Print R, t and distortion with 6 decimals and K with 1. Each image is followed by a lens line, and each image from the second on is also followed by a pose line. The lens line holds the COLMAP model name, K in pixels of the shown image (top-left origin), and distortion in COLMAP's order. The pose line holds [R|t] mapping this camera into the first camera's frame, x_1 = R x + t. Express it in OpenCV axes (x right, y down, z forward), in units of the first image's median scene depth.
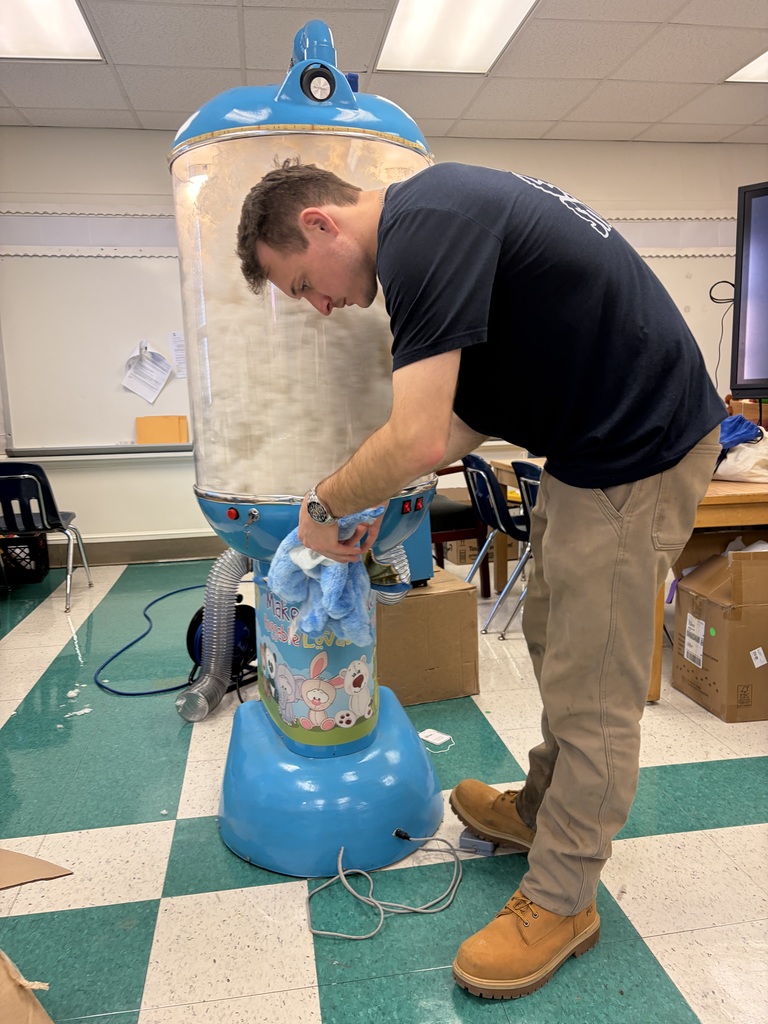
lens RADIAL K [[775.6, 0, 384.2], [0, 775.6, 513.1], [0, 0, 1]] dist [0.024892, -0.037453]
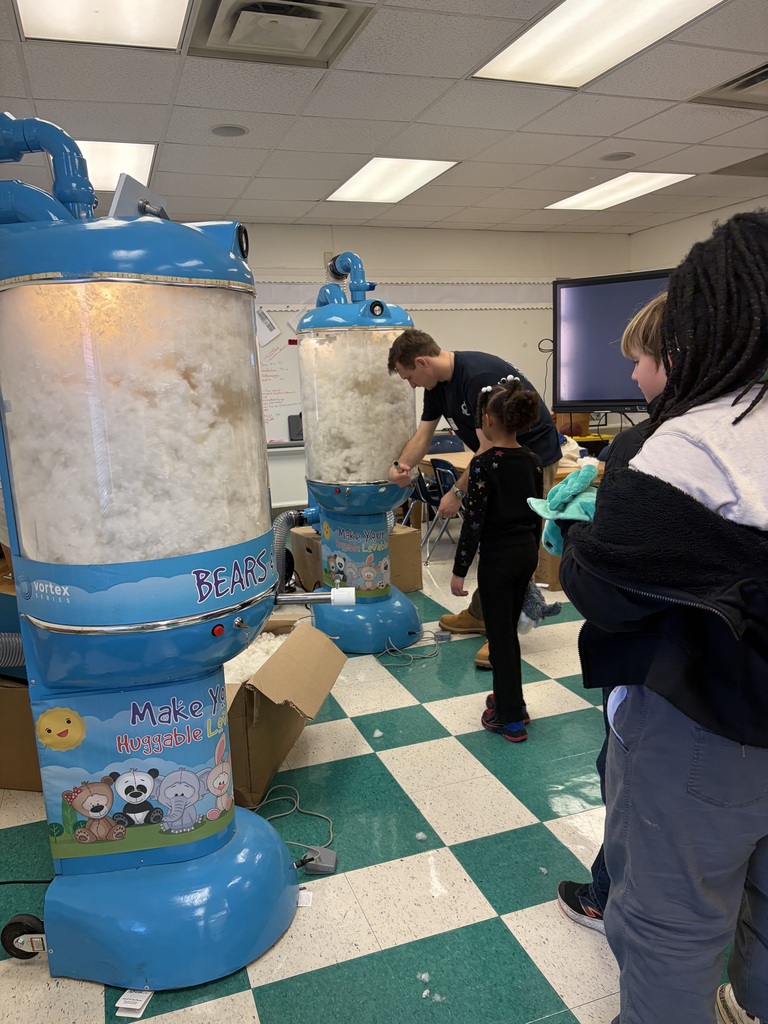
lens RADIAL K [[775.6, 0, 380.8], [0, 775.6, 521.1], [0, 0, 1]] dist [0.024892, -0.037453]
pose [[0.982899, -0.042976, 0.179058, -0.257894], [0.037739, 0.998757, 0.032555, 0.011243], [-0.180234, -0.025241, 0.983300, -0.668330]]
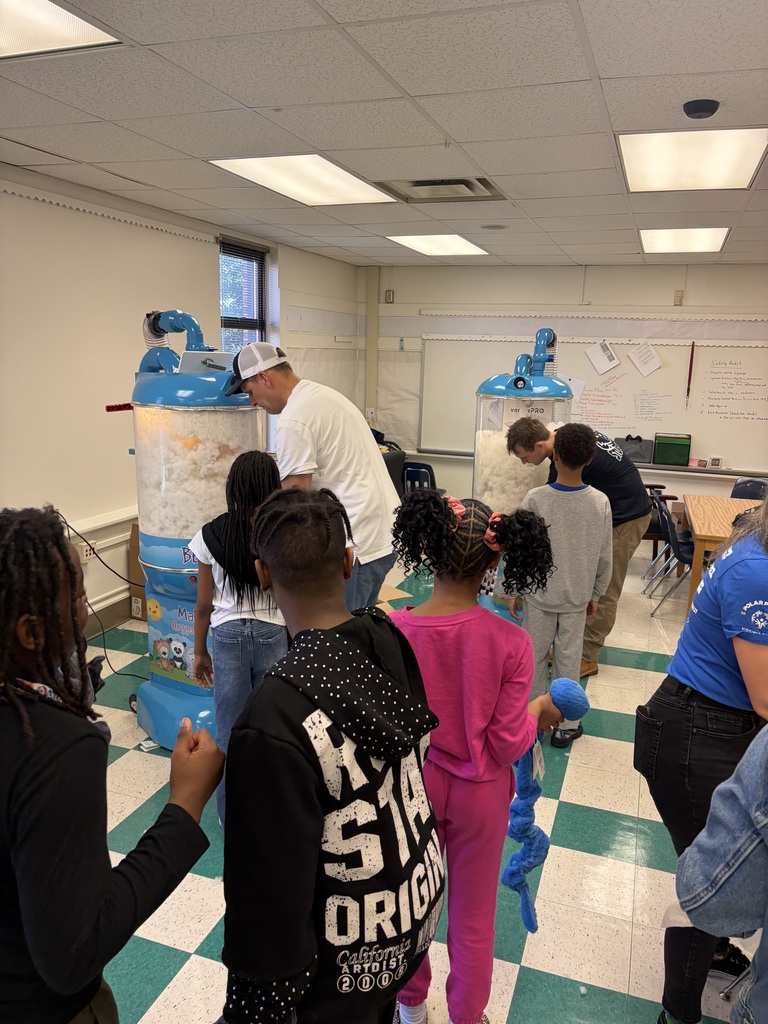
lens RADIAL K [[775.6, 0, 391.3], [0, 775.6, 510.5], [0, 0, 1]] dist [0.024892, -0.037453]
pose [[0.877985, 0.144264, -0.456433, 0.464135], [-0.121222, 0.989433, 0.079548, -0.116719], [0.463085, -0.014512, 0.886195, -0.952842]]
